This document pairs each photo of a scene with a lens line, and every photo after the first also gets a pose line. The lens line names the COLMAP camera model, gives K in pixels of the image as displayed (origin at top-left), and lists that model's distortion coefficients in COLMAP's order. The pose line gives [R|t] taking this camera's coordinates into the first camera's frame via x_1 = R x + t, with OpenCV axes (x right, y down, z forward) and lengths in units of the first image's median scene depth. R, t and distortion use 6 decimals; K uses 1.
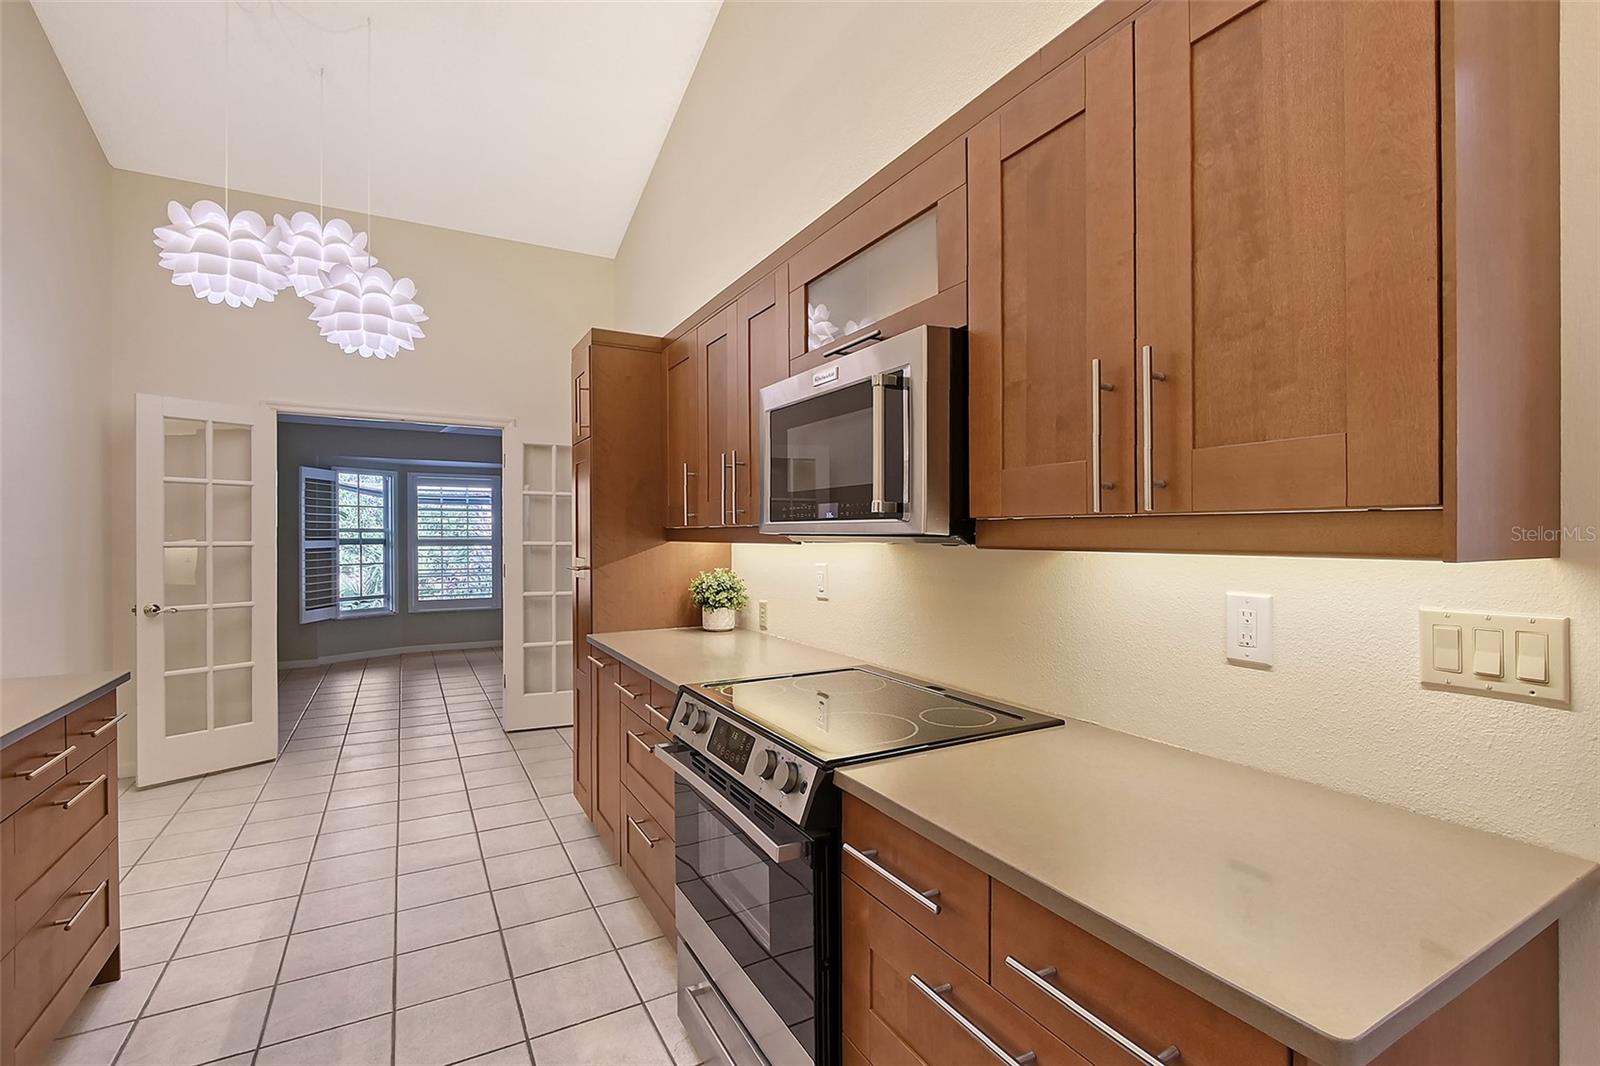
lens RADIAL K [[721.0, 0, 813.9], [0, 721.0, 523.8], [0, 0, 1]] dist [-0.004698, -0.001238]
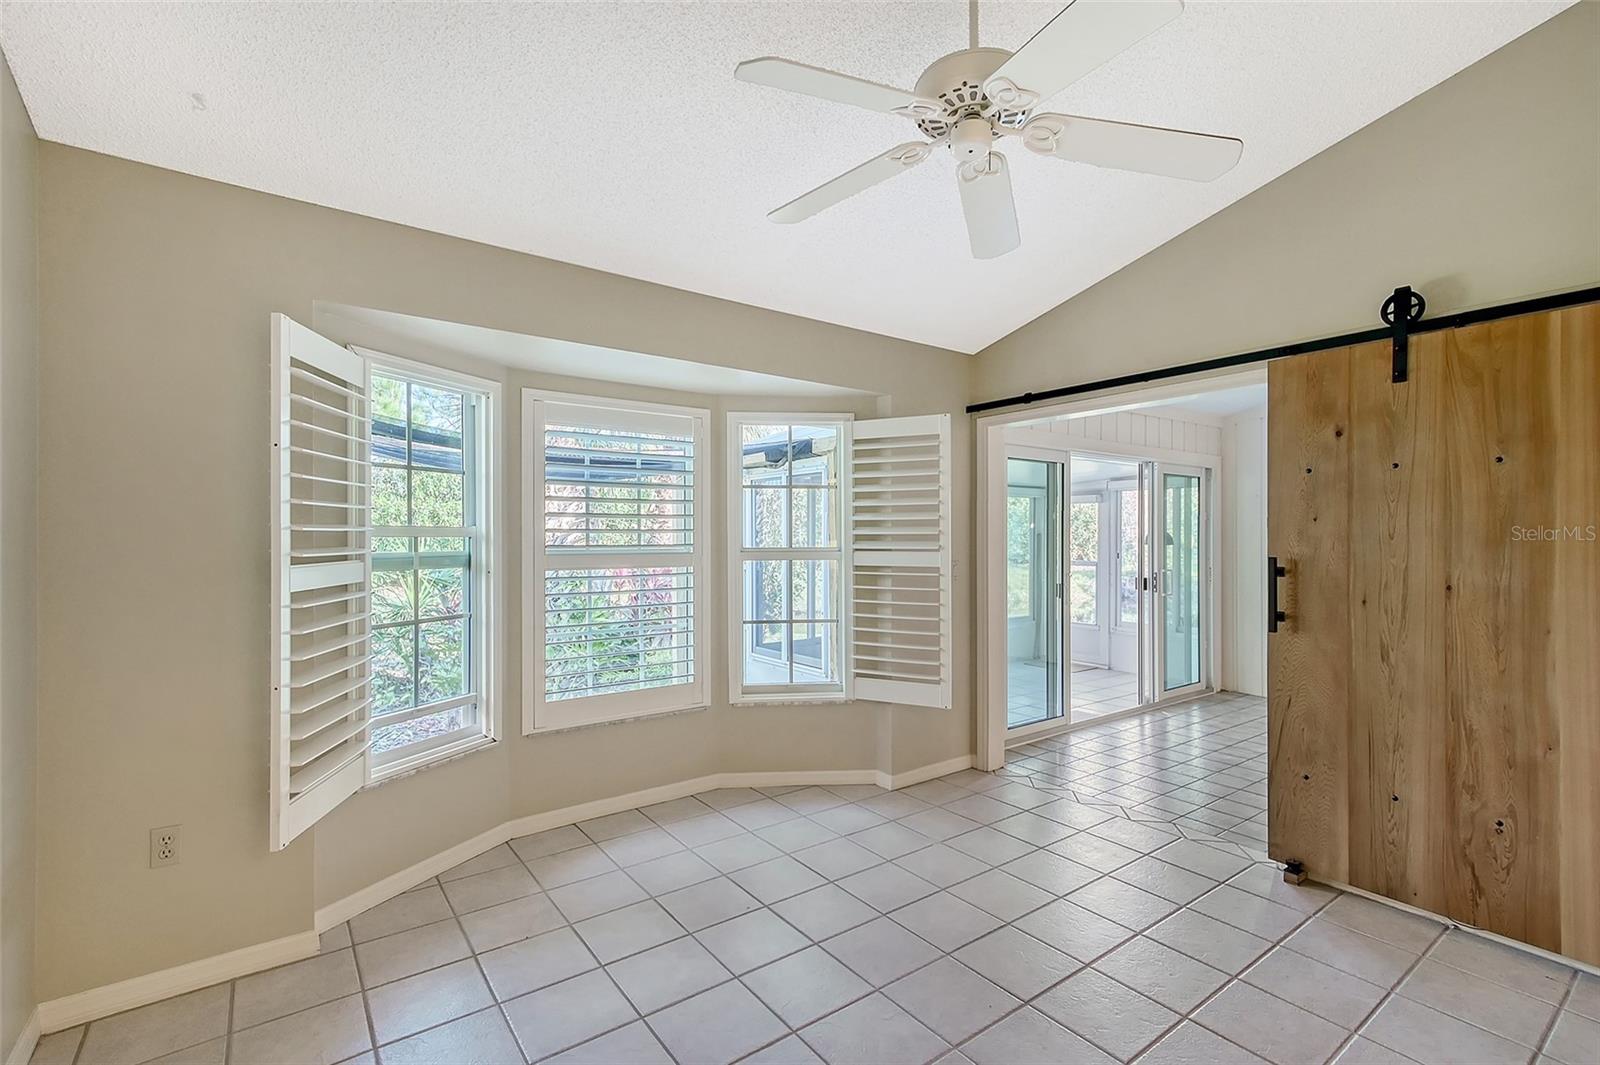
lens RADIAL K [[721.0, 0, 800.5], [0, 721.0, 534.7], [0, 0, 1]] dist [-0.004698, -0.001238]
pose [[0.992529, -0.004098, 0.121938, -0.997879], [0.002676, 0.999927, 0.011823, 0.013841], [-0.121978, -0.011408, 0.992467, 1.265963]]
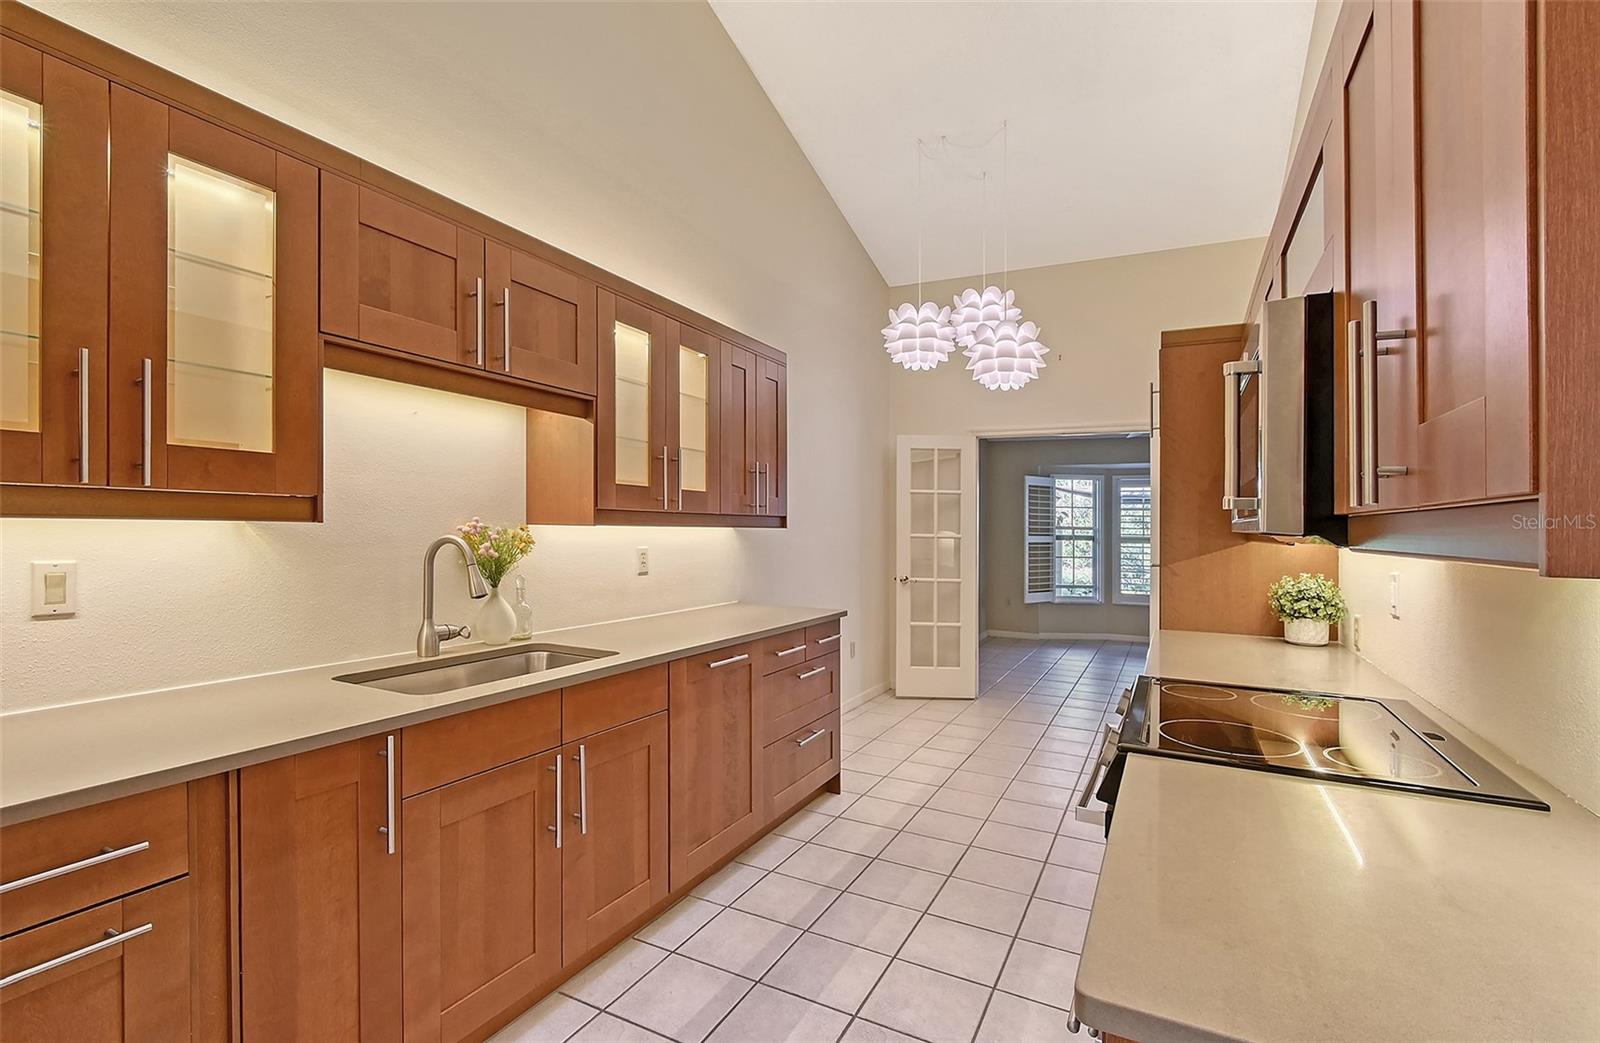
lens RADIAL K [[722.4, 0, 803.3], [0, 722.4, 527.8], [0, 0, 1]] dist [0.002082, -0.000153]
pose [[0.548453, 0.010038, -0.836121, 0.212097], [-0.004293, 0.999949, 0.009188, 0.000005], [0.836170, -0.001449, 0.548468, 0.002875]]
